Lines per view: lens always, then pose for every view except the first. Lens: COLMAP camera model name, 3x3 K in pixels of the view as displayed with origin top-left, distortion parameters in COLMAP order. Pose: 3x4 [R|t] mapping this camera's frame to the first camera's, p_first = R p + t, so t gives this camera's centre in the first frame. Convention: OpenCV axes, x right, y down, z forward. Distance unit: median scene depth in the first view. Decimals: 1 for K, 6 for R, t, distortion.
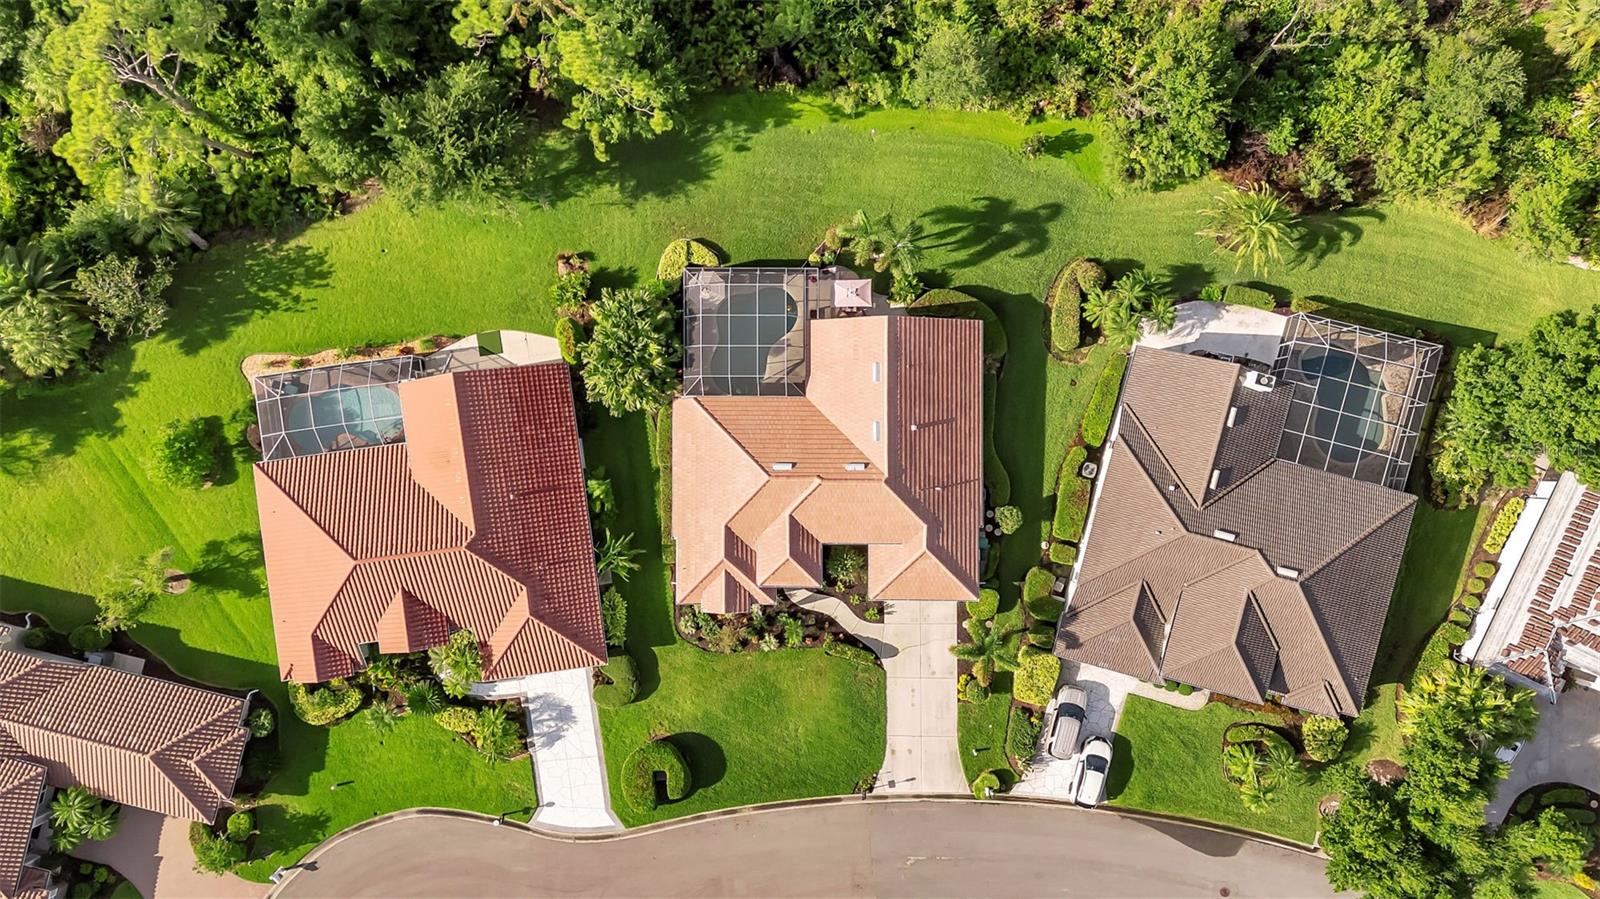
lens RADIAL K [[1178.3, 0, 800.0], [0, 1178.3, 449.5], [0, 0, 1]] dist [0.092687, -0.096561]
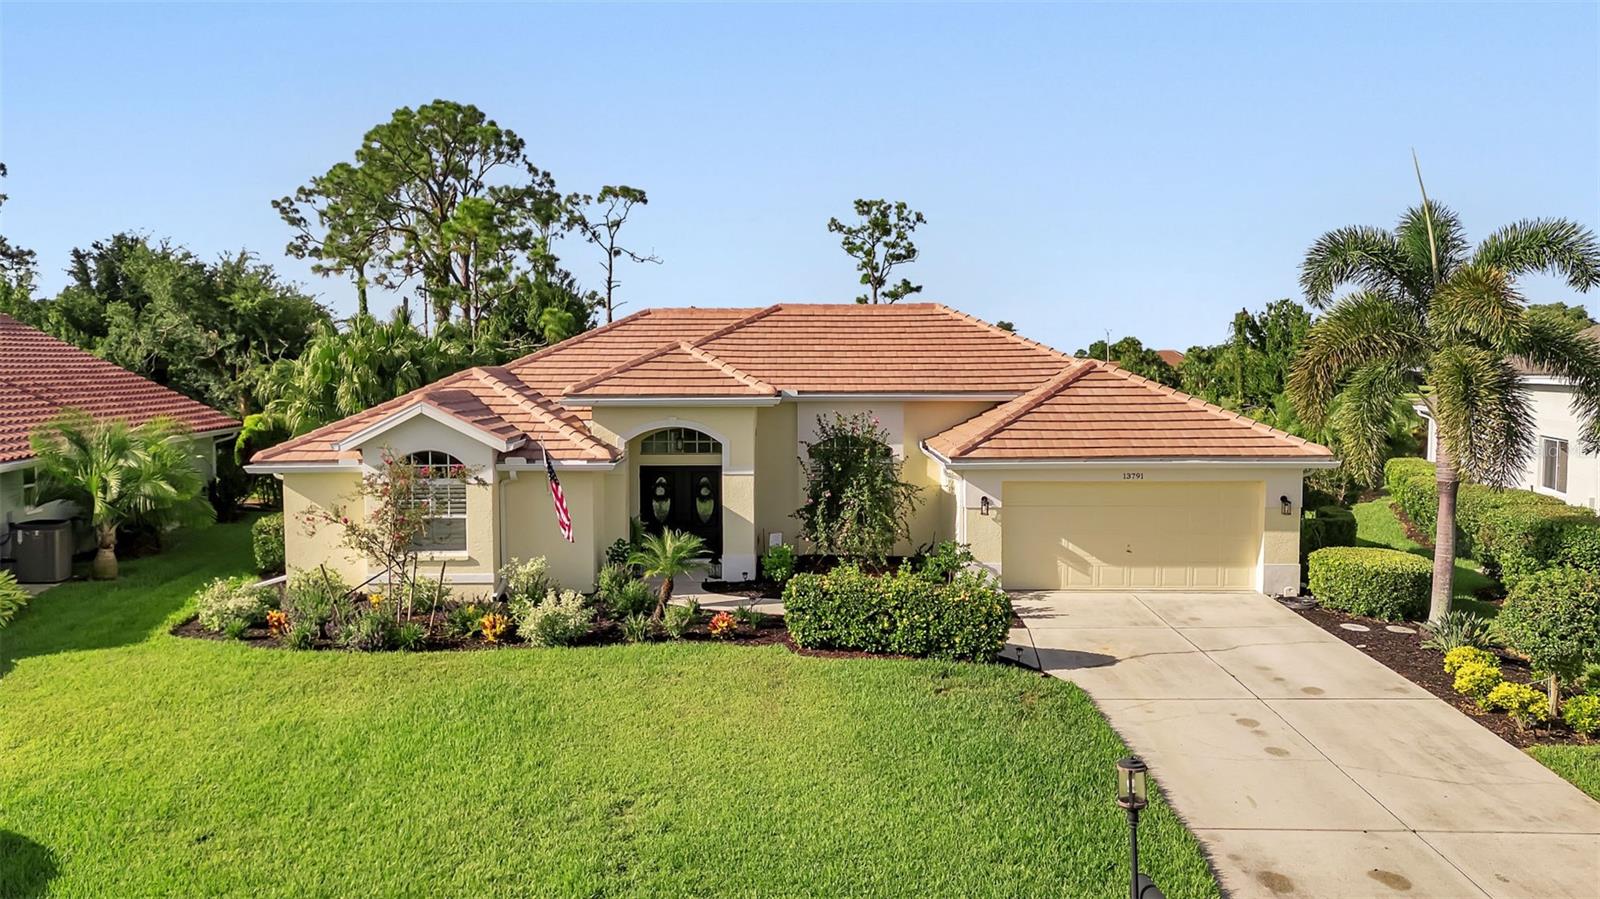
lens RADIAL K [[1179.3, 0, 801.2], [0, 1179.3, 451.9], [0, 0, 1]] dist [0.078312, -0.067983]
pose [[0.999815, 0.015859, 0.010901, 0.020122], [0.009632, 0.078013, -0.996906, 0.394472], [-0.016661, 0.996826, 0.077846, 0.943030]]
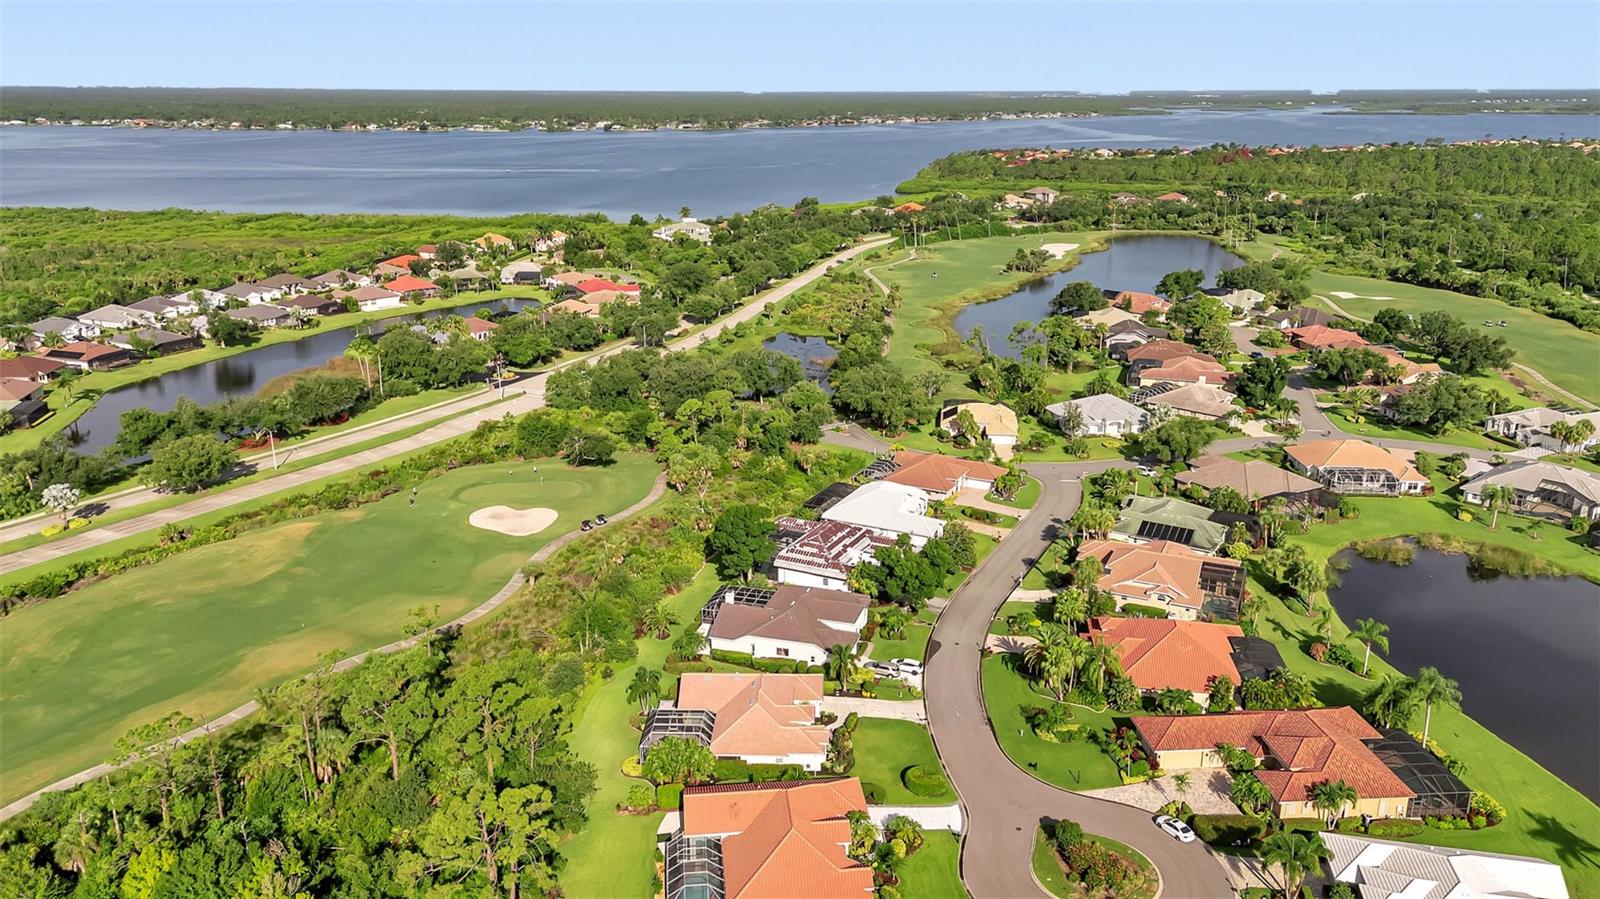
lens RADIAL K [[1178.3, 0, 800.0], [0, 1178.3, 449.5], [0, 0, 1]] dist [0.092687, -0.096561]
pose [[0.034802, -0.273677, 0.961192, -1.668191], [0.999380, 0.014653, -0.032012, 0.147303], [-0.005324, 0.961710, 0.274018, 0.051221]]
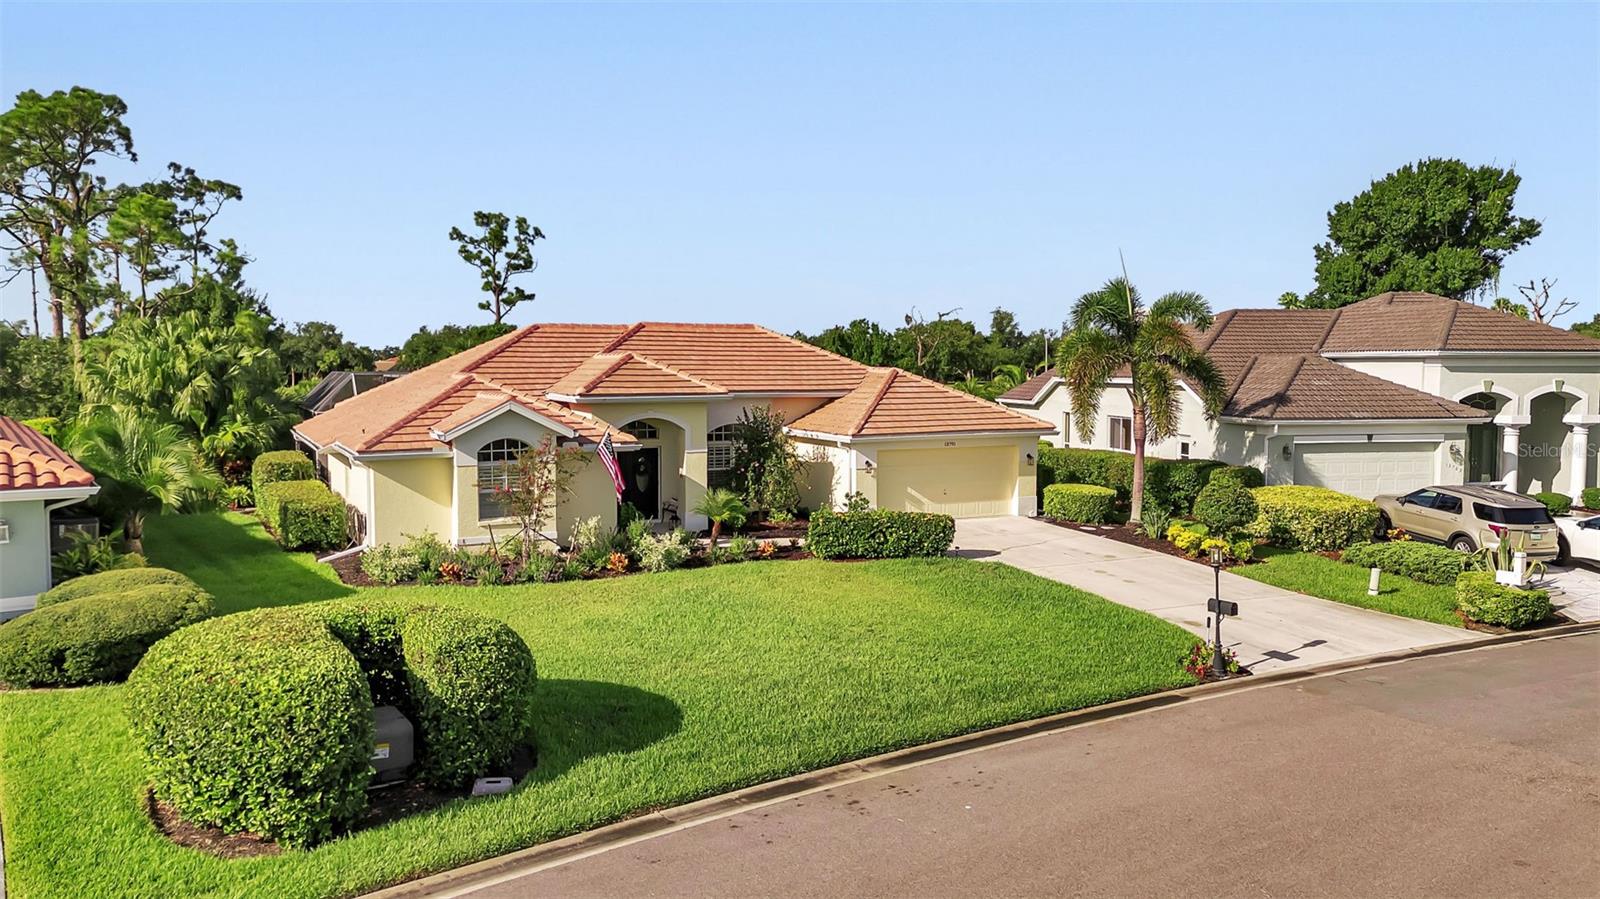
lens RADIAL K [[1178.3, 0, 800.0], [0, 1178.3, 449.5], [0, 0, 1]] dist [0.092687, -0.096561]
pose [[0.889913, -0.014764, 0.455892, -0.141070], [0.455766, 0.068768, -0.887439, 0.470685], [-0.018248, 0.997523, 0.067926, 0.943175]]
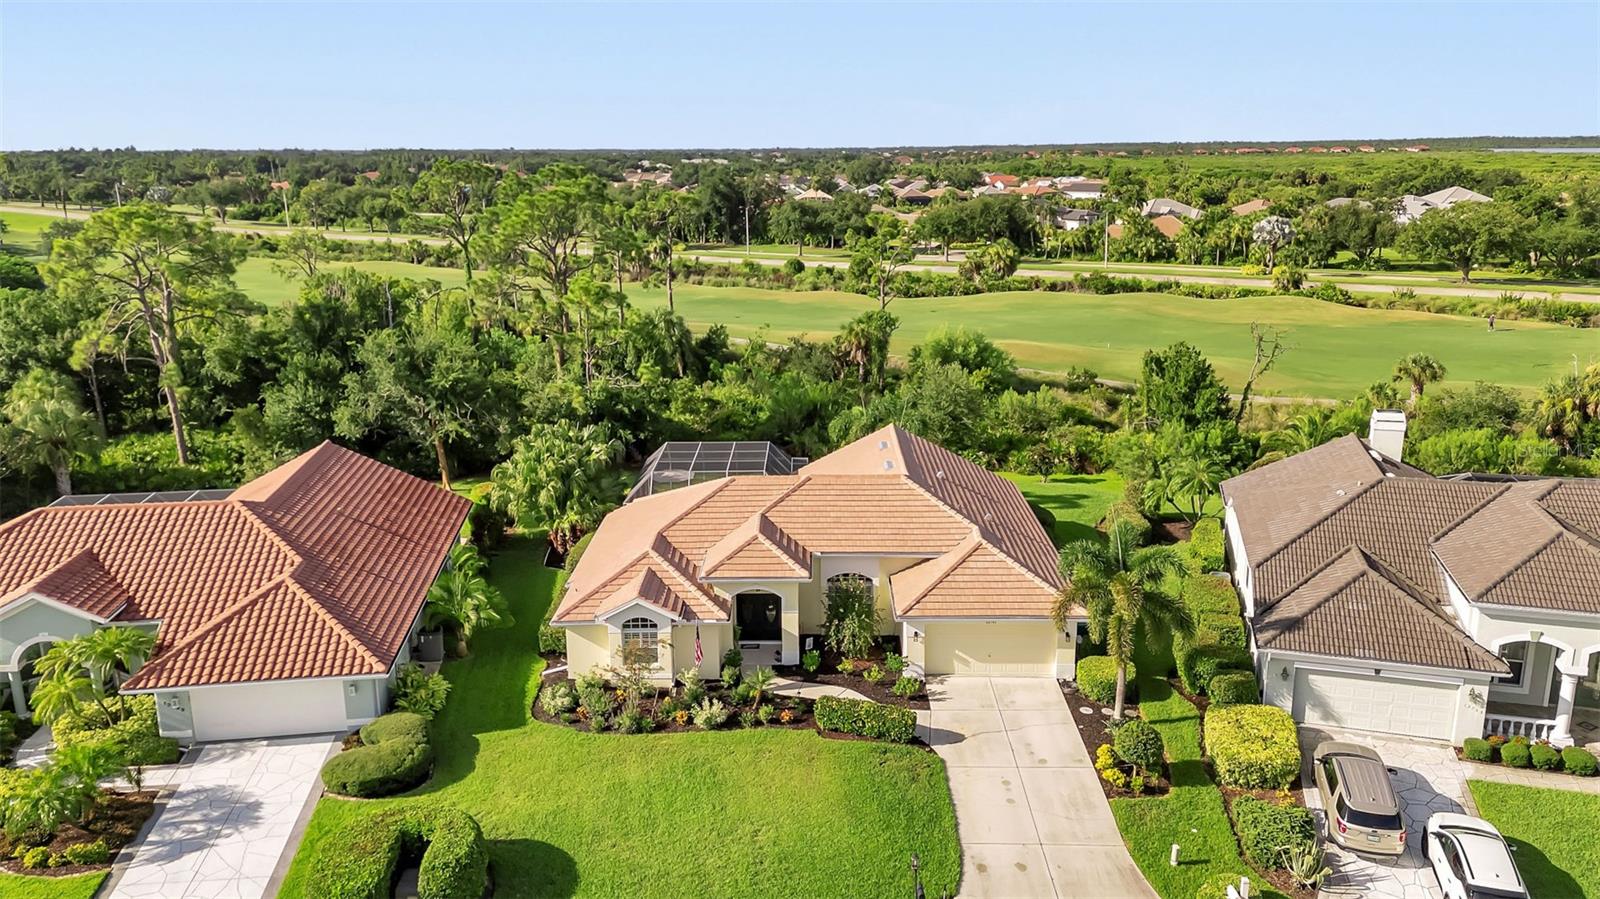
lens RADIAL K [[1178.3, 0, 800.0], [0, 1178.3, 449.5], [0, 0, 1]] dist [0.092687, -0.096561]
pose [[0.999883, 0.012926, -0.008162, 0.016102], [-0.011138, 0.250221, -0.968125, 0.629449], [-0.010471, 0.968103, 0.250335, 0.755346]]
